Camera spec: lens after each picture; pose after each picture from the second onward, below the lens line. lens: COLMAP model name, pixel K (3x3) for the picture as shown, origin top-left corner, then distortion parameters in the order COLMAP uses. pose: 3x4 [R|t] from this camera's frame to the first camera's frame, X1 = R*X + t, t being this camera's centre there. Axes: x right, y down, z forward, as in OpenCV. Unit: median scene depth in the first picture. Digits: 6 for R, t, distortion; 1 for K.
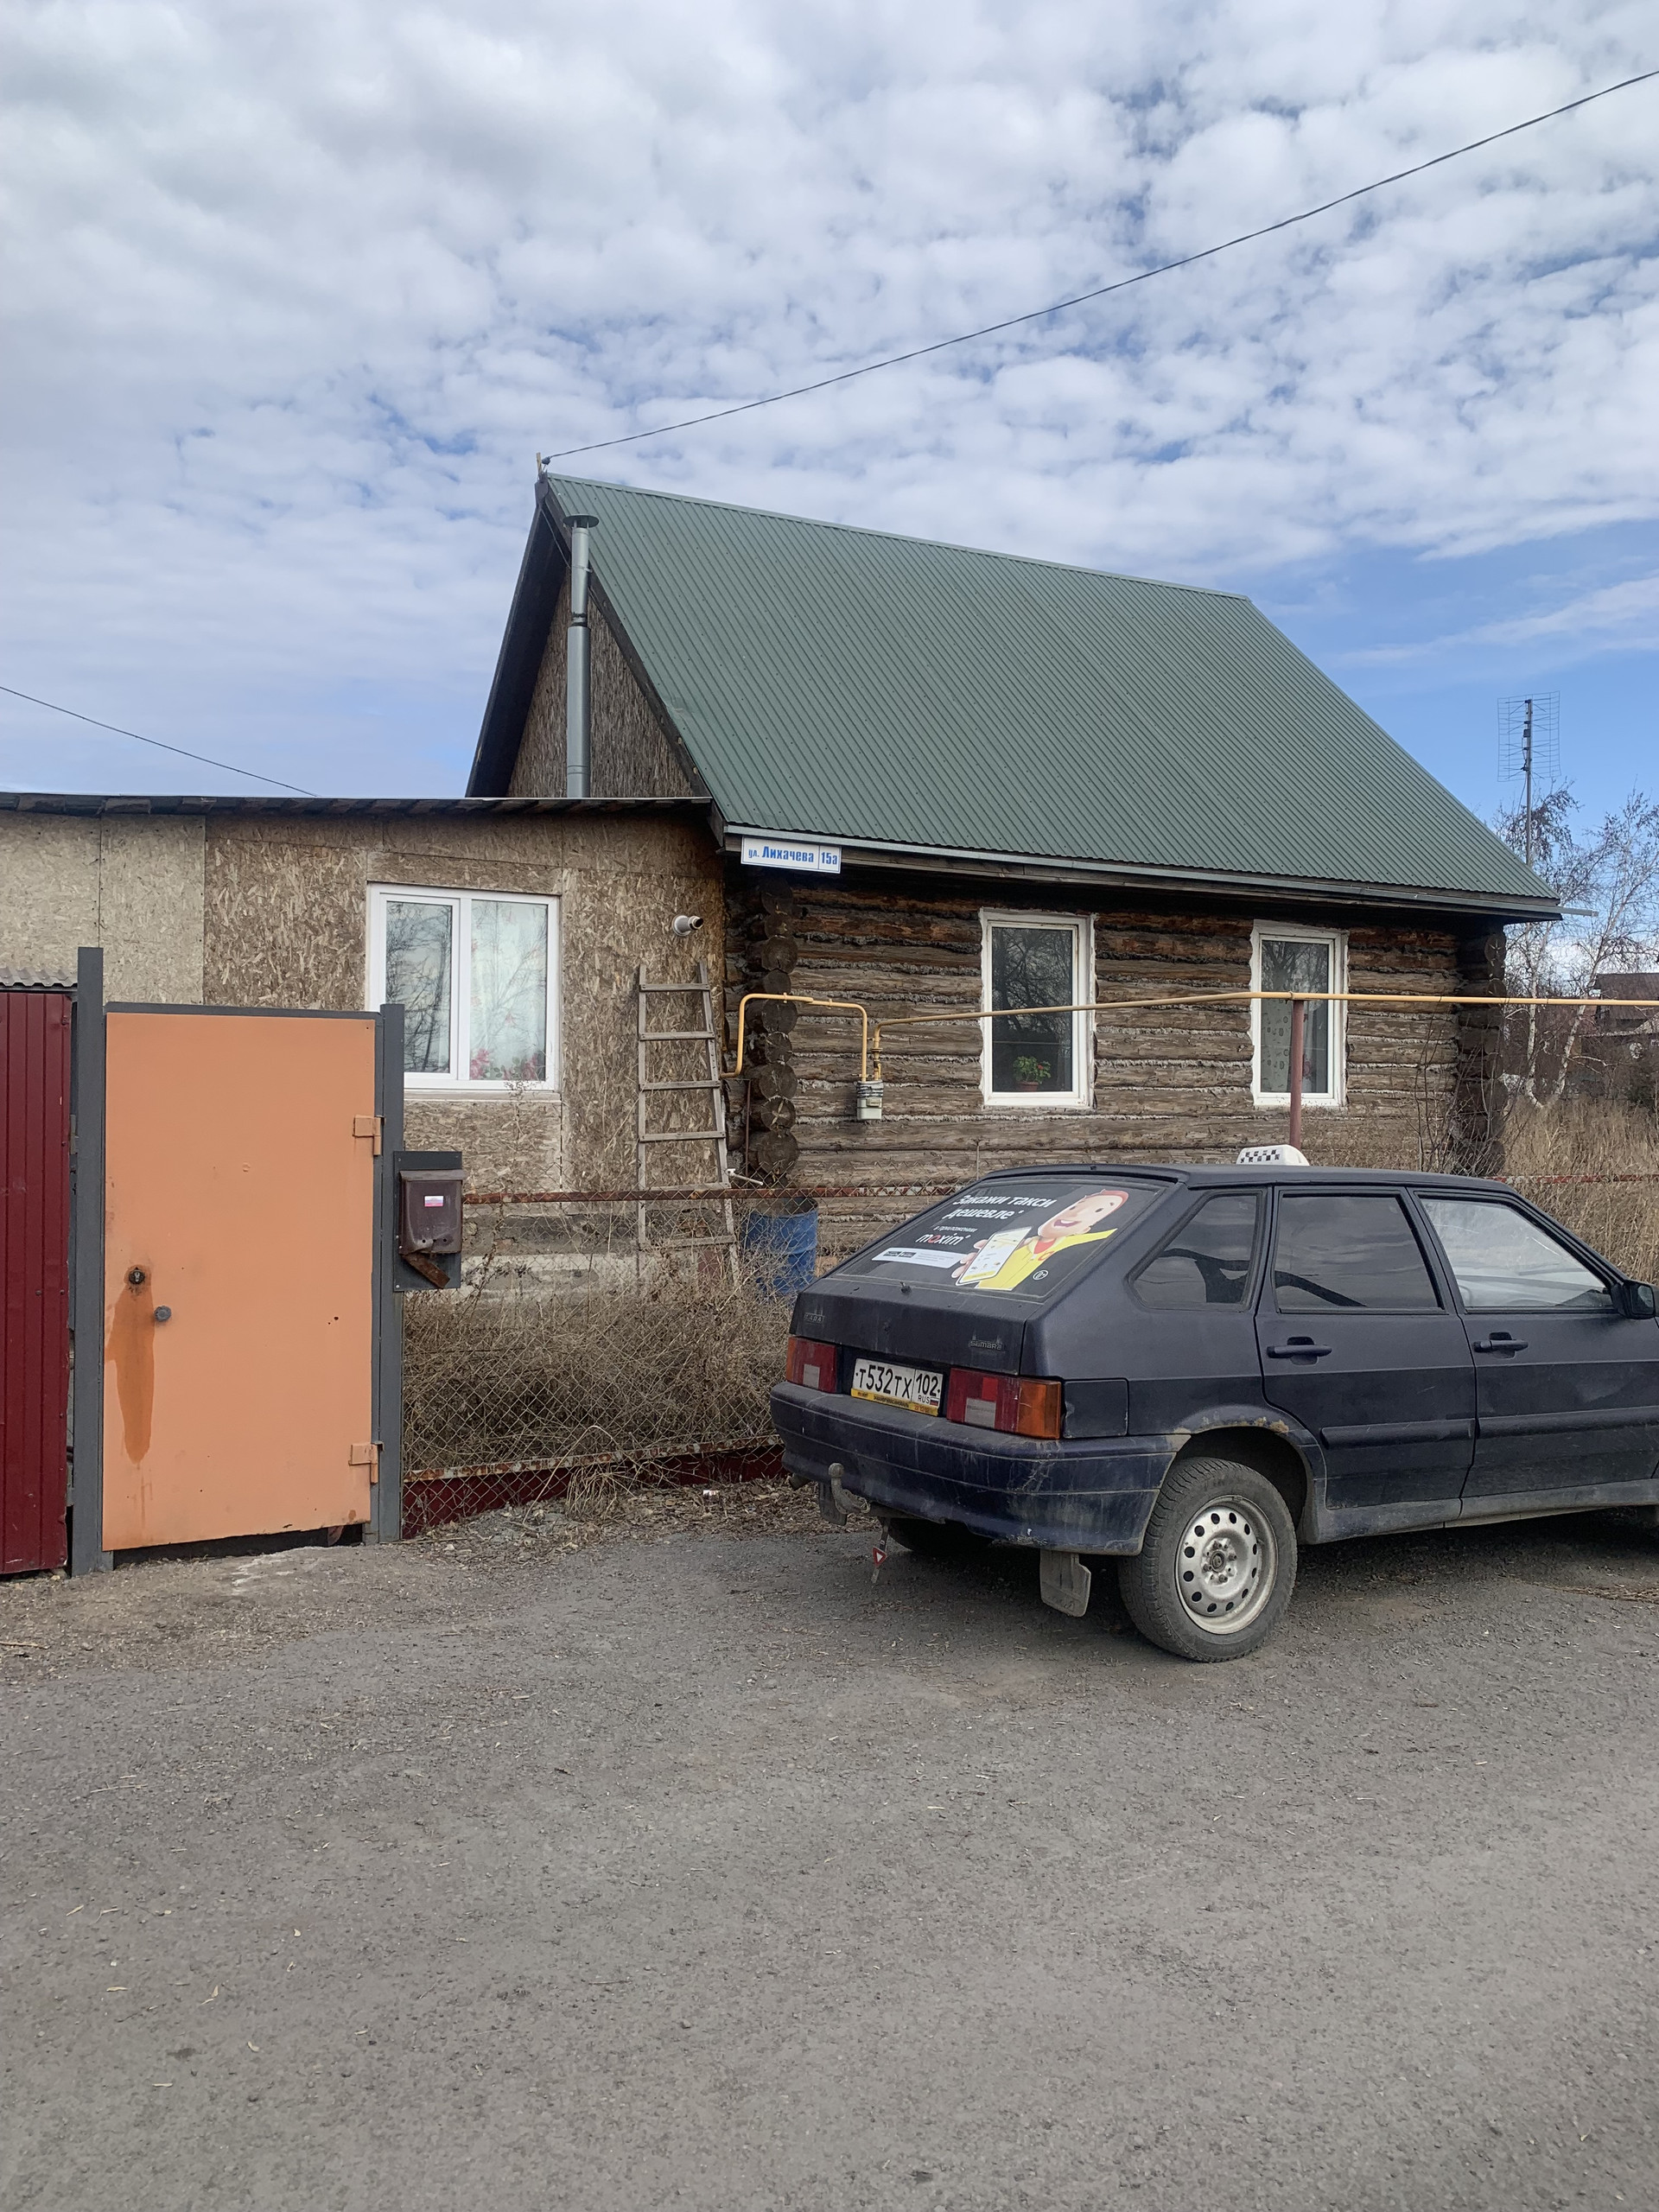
lens RADIAL K [[1654.6, 0, 822.2], [0, 1654.6, 1107.9], [0, 0, 1]] dist [0.040138, -0.034170]
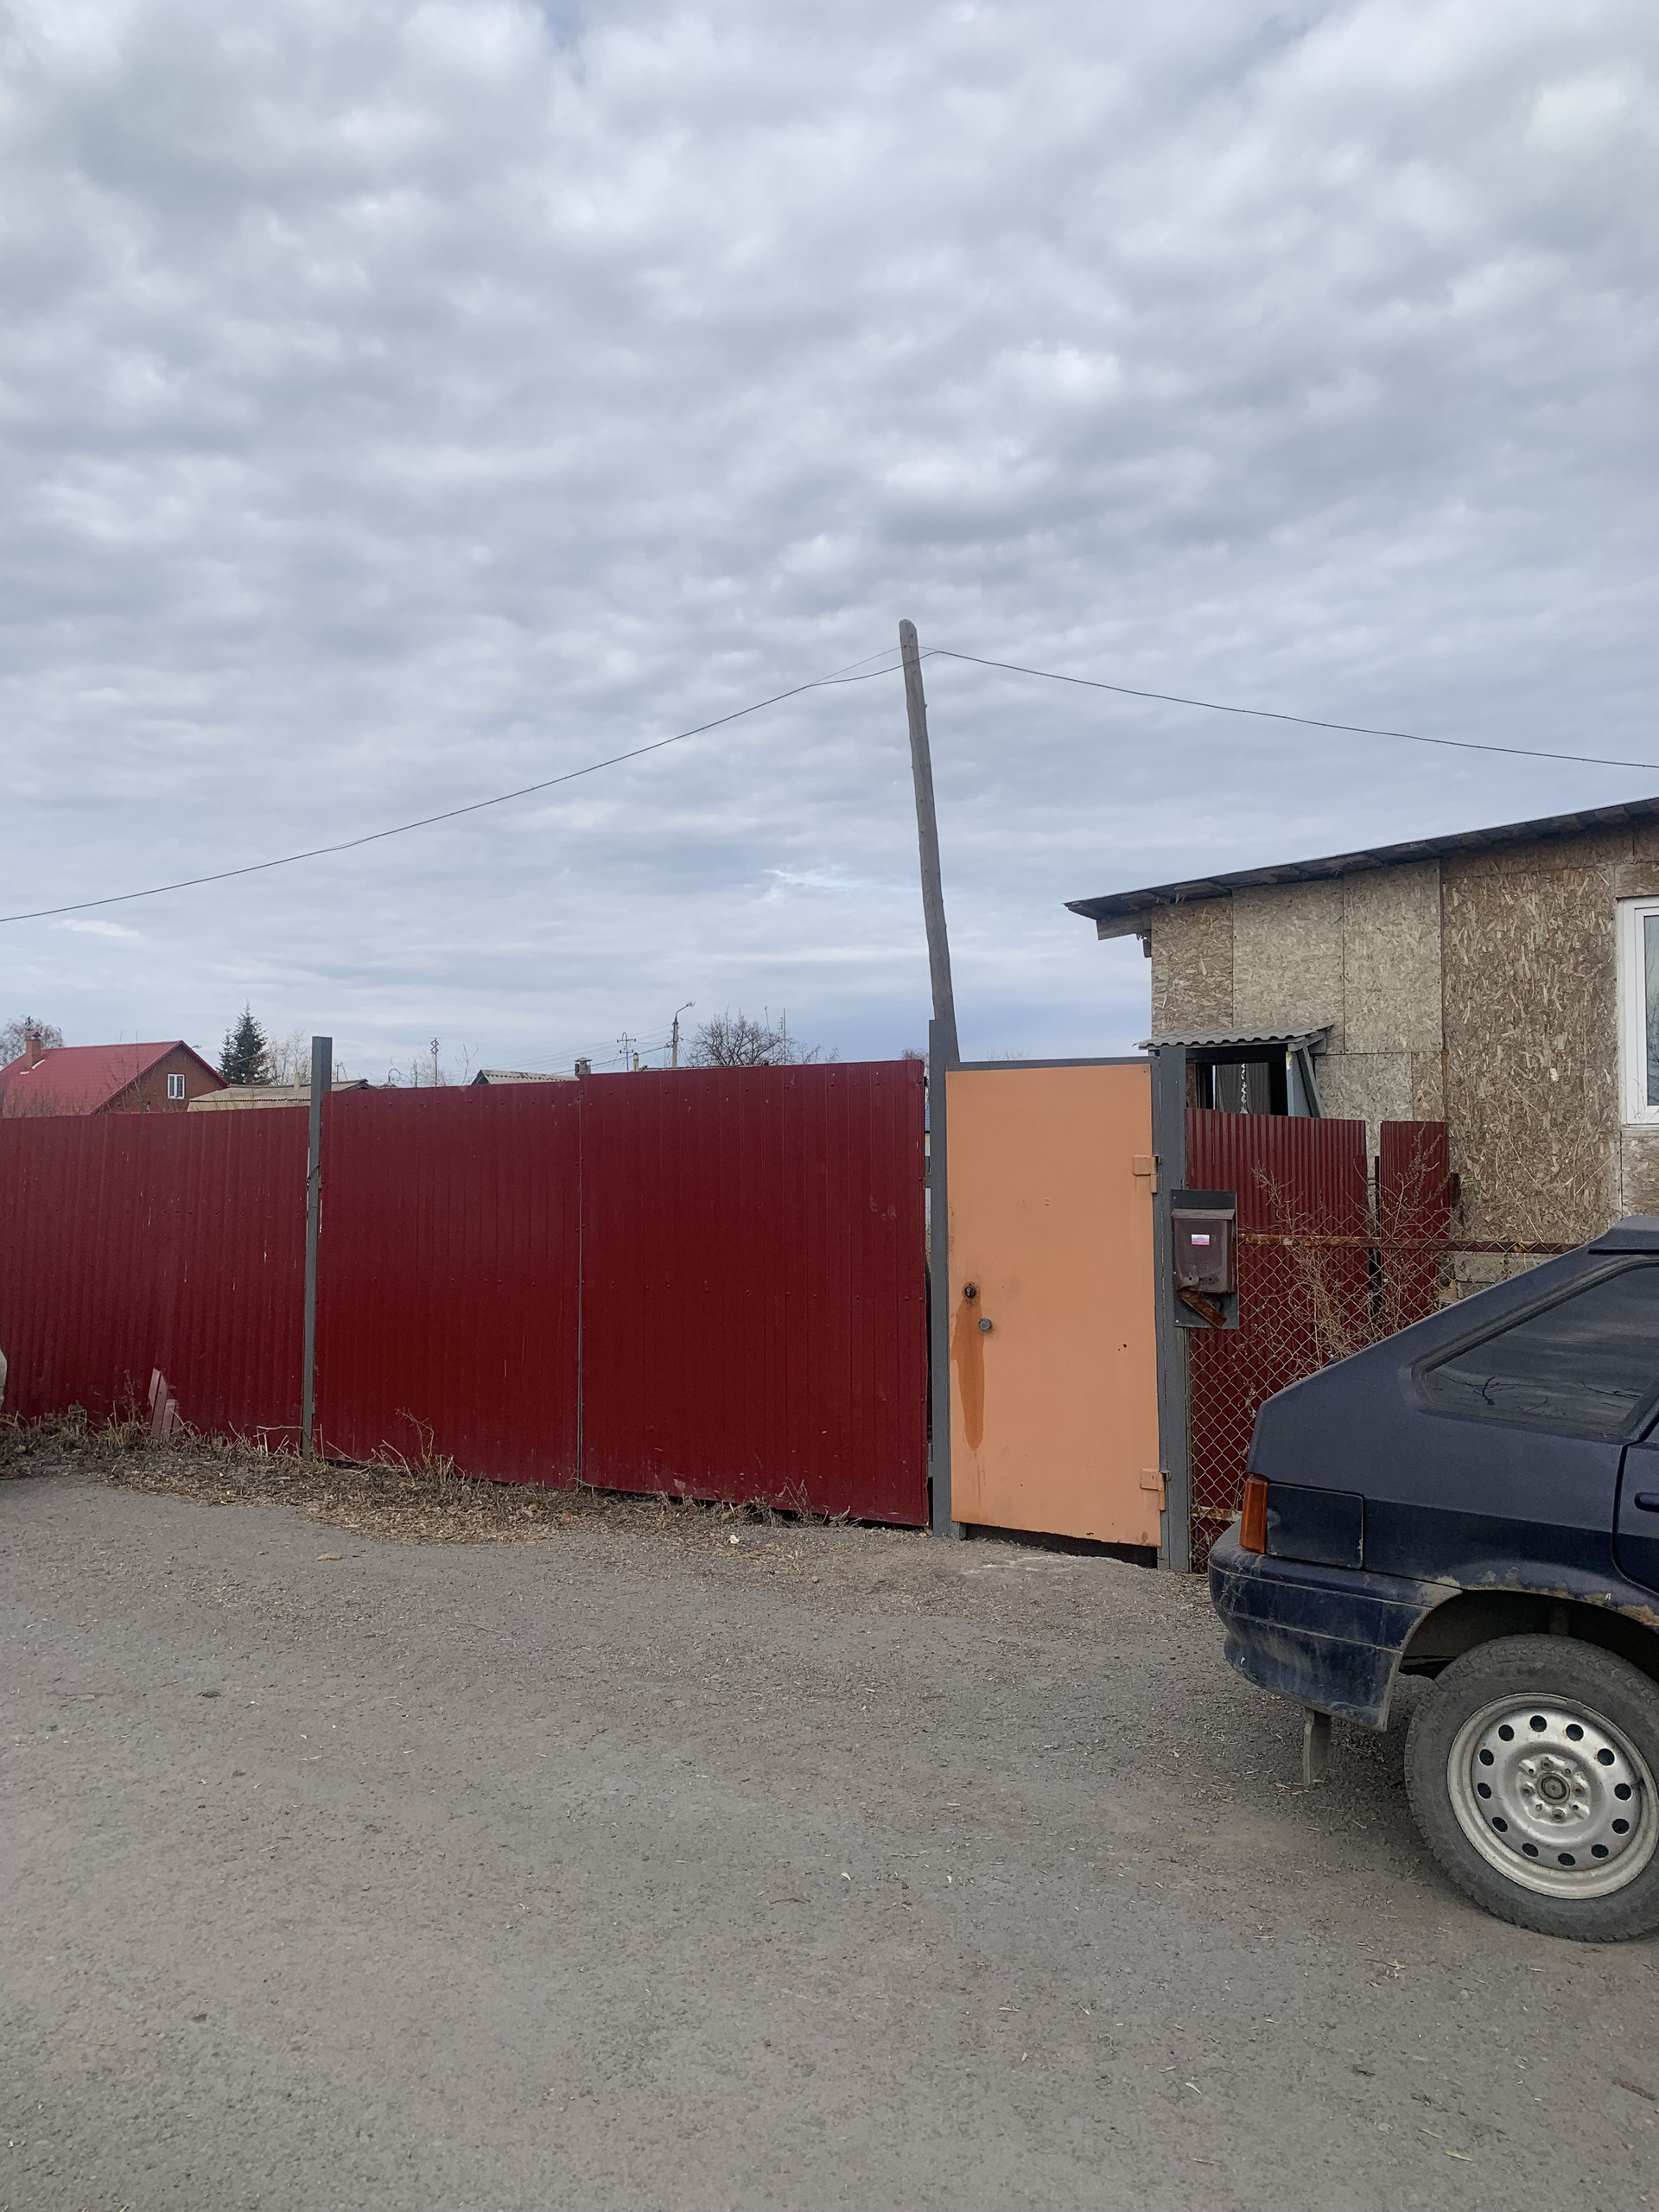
lens RADIAL K [[1654.6, 0, 826.5], [0, 1654.6, 1103.8], [0, 0, 1]] dist [0.040138, -0.034170]
pose [[0.517252, -0.034888, -0.855122, 0.589715], [0.010904, 0.999356, -0.034177, 0.006610], [0.855764, 0.008353, 0.517299, 0.324253]]
